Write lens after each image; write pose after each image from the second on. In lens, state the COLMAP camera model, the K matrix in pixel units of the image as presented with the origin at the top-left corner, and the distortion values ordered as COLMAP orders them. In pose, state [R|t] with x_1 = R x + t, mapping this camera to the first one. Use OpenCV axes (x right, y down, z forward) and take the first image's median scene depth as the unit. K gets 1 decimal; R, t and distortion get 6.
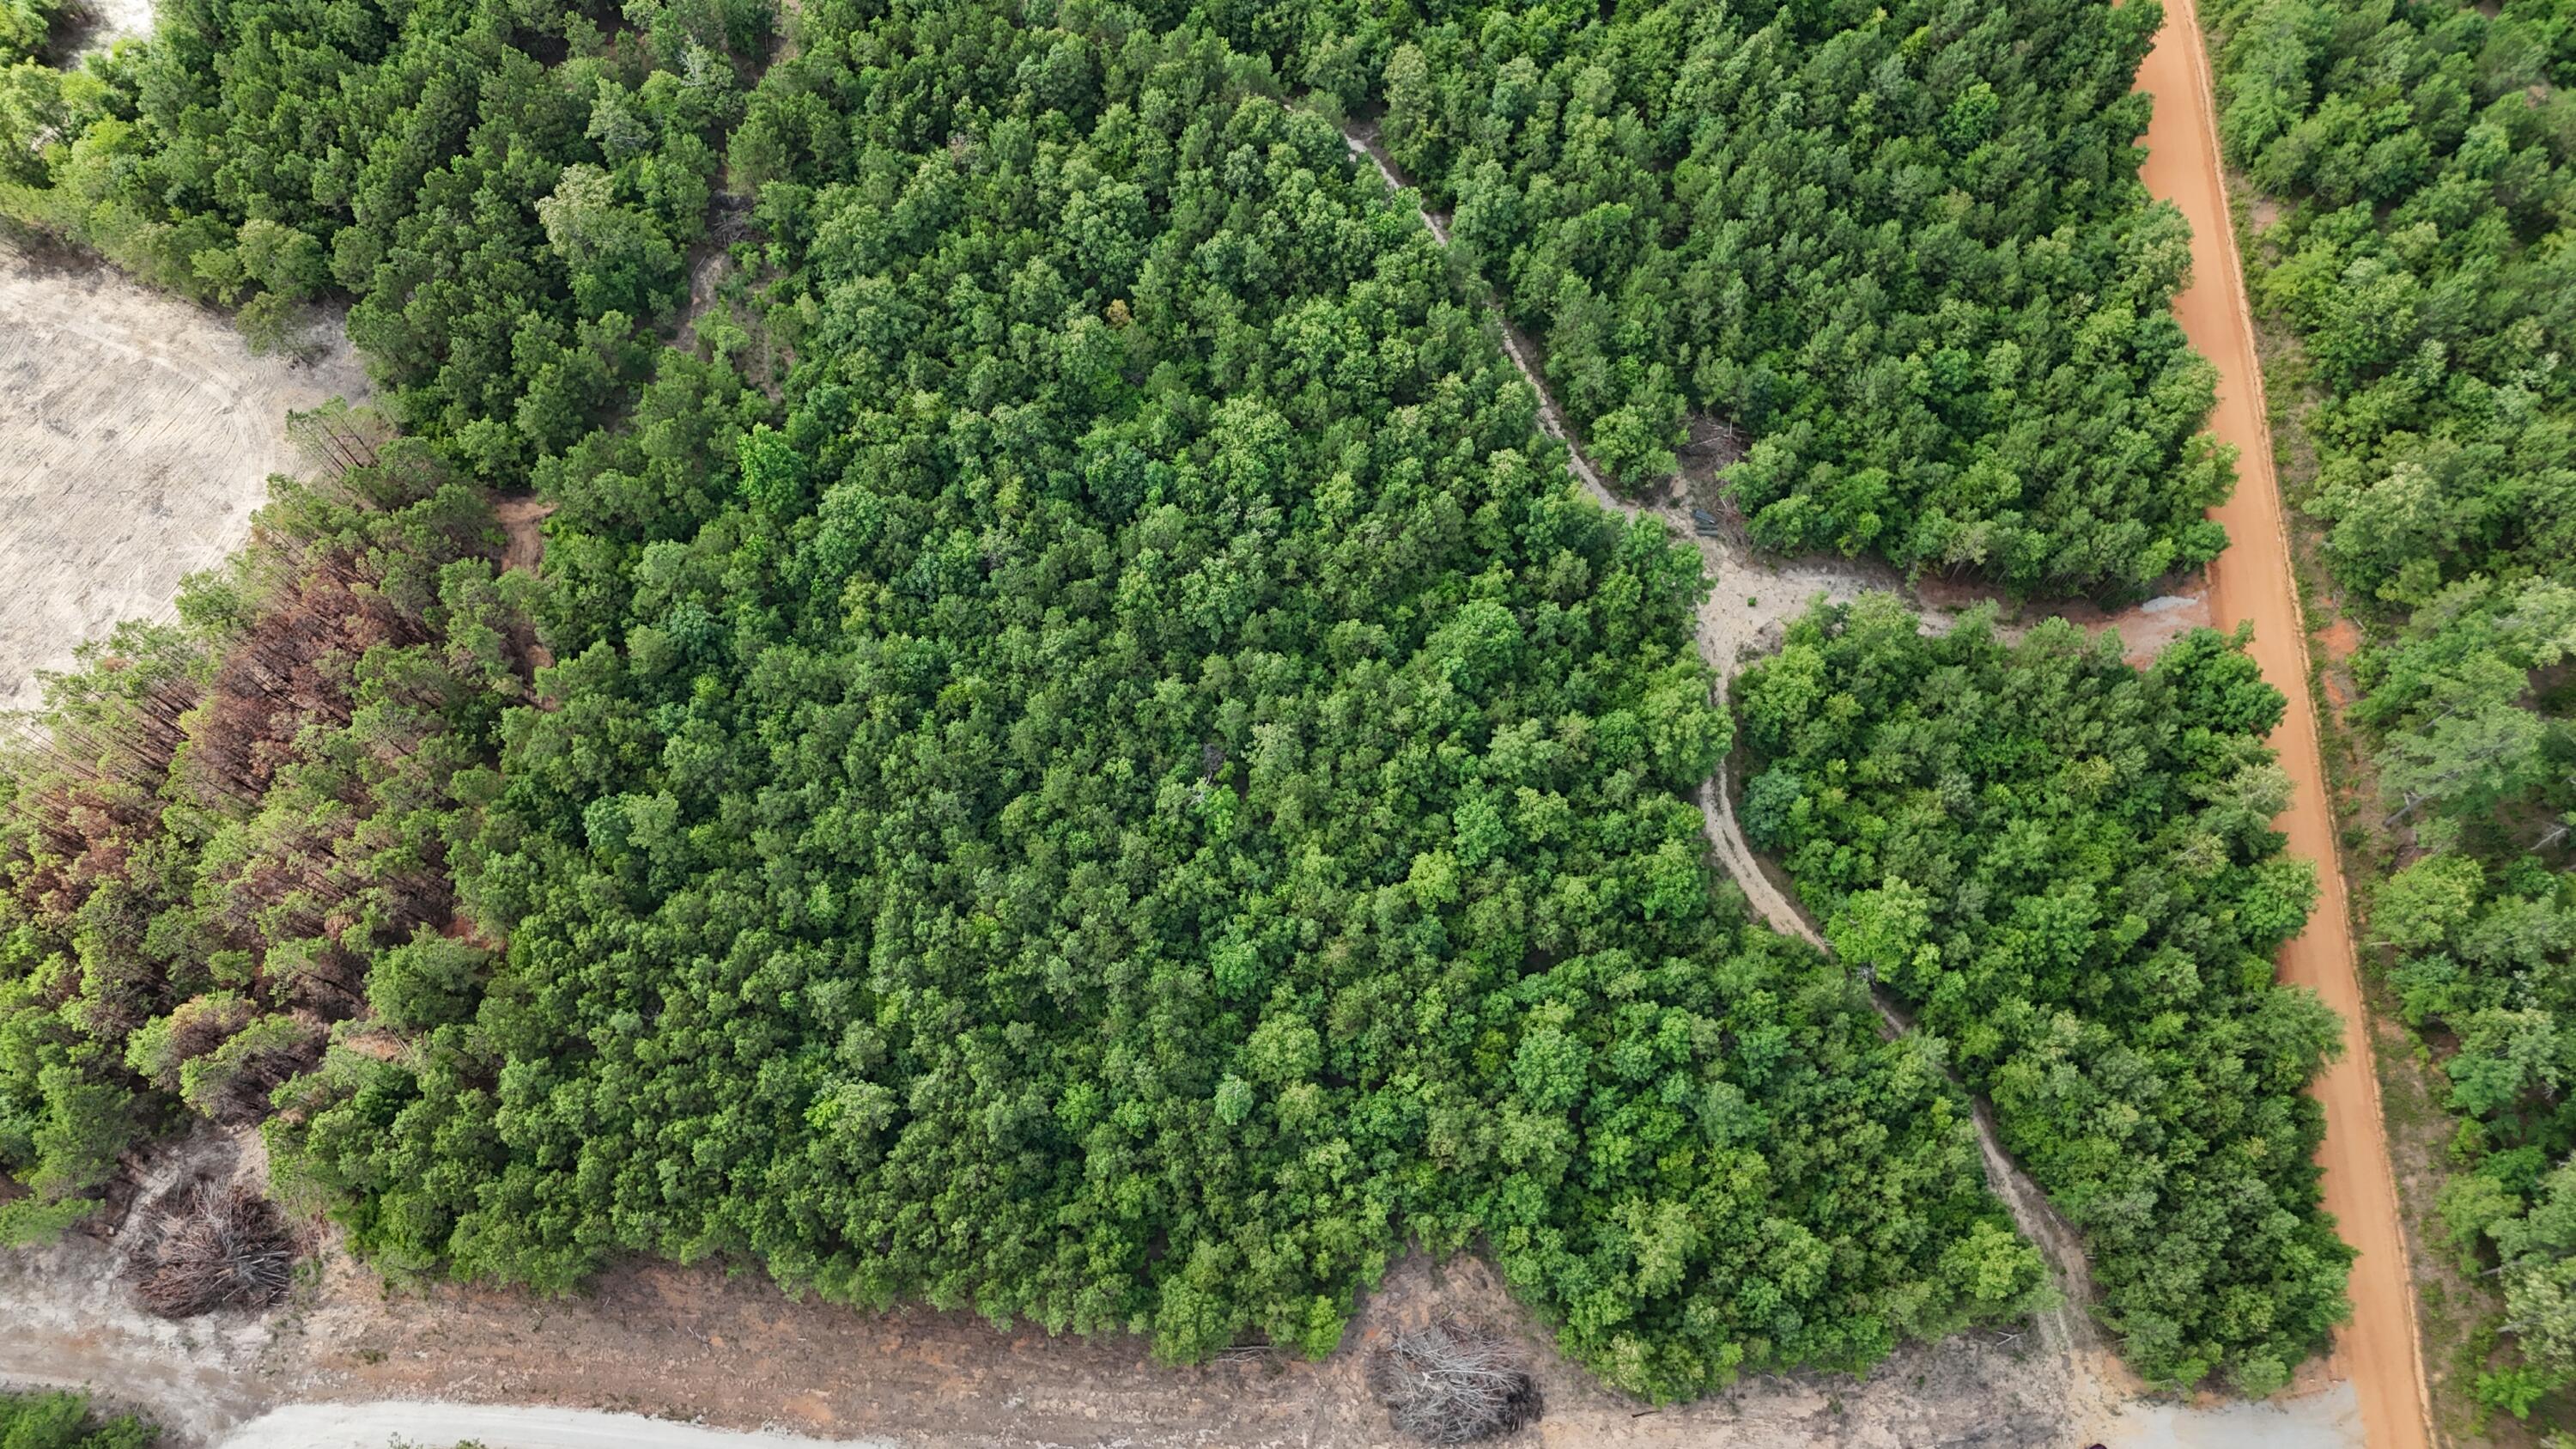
lens RADIAL K [[1896.6, 0, 1294.2], [0, 1896.6, 720.5], [0, 0, 1]] dist [0.068653, -0.063690]
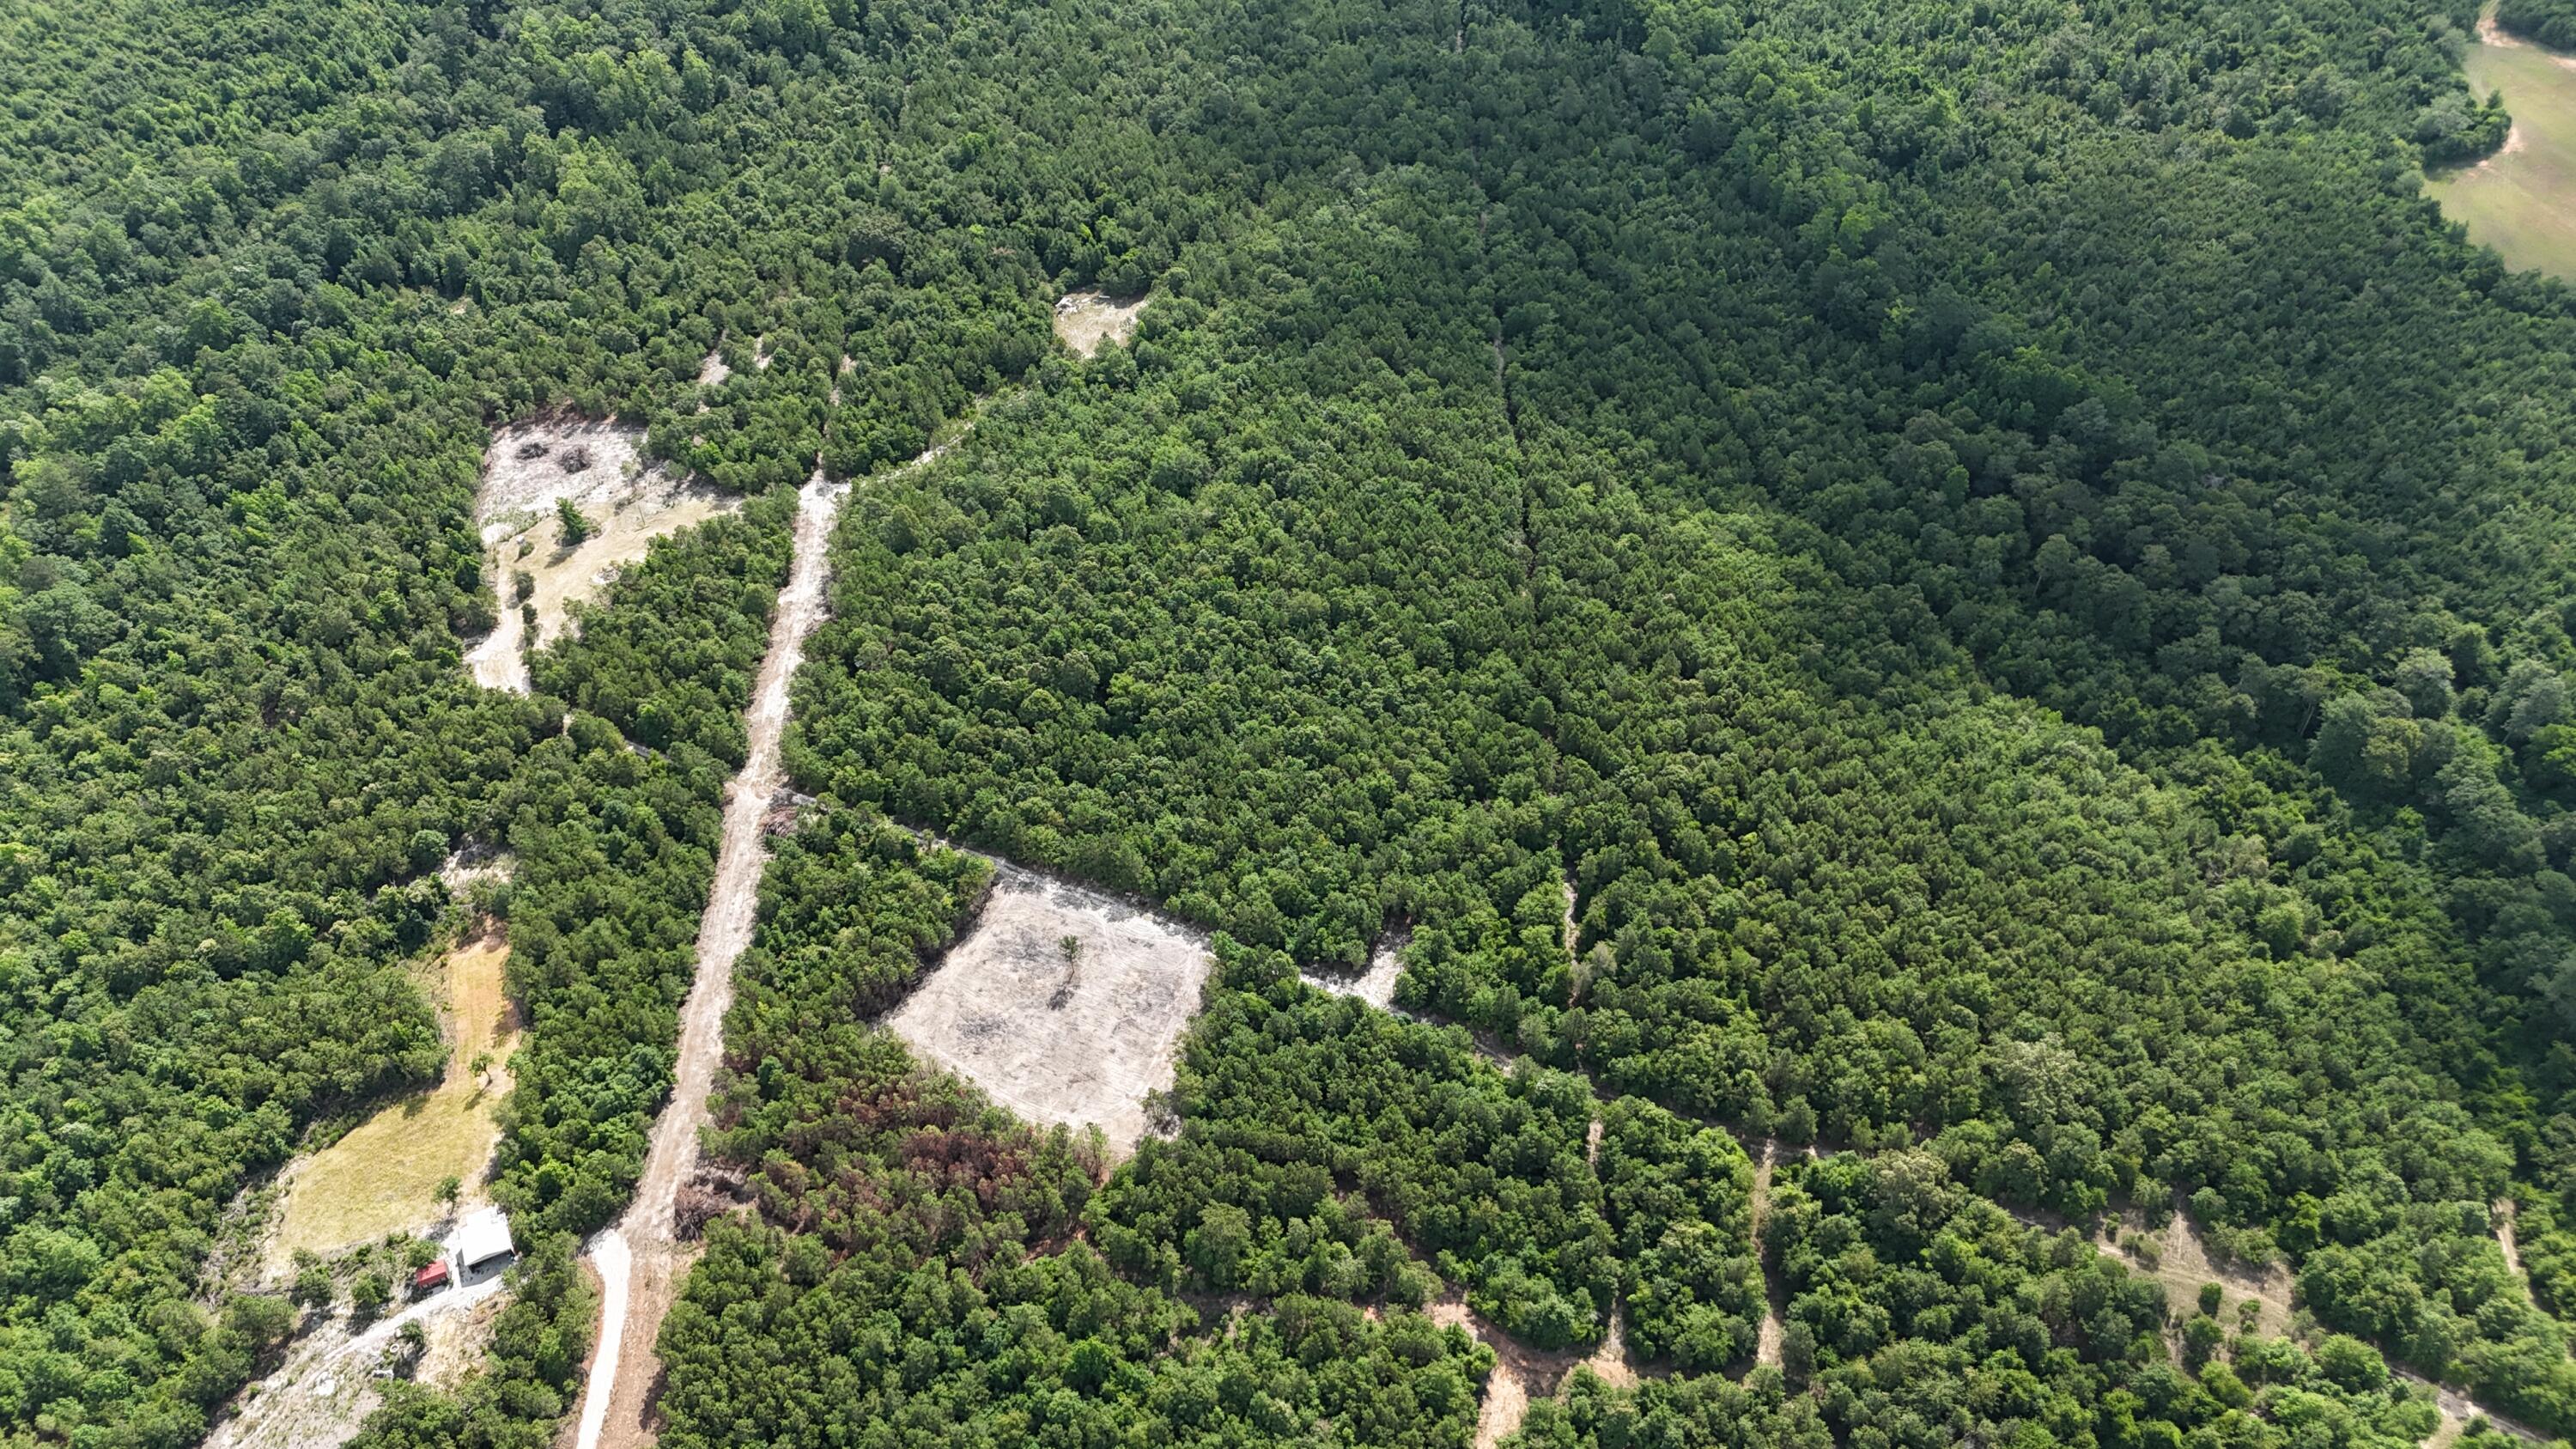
lens RADIAL K [[1896.6, 0, 1288.8], [0, 1896.6, 725.1], [0, 0, 1]] dist [0.068653, -0.063690]
pose [[0.100429, 0.718530, -0.688207, 0.587043], [-0.920454, 0.329701, 0.209908, -0.917675], [0.377727, 0.612382, 0.694485, -0.585944]]
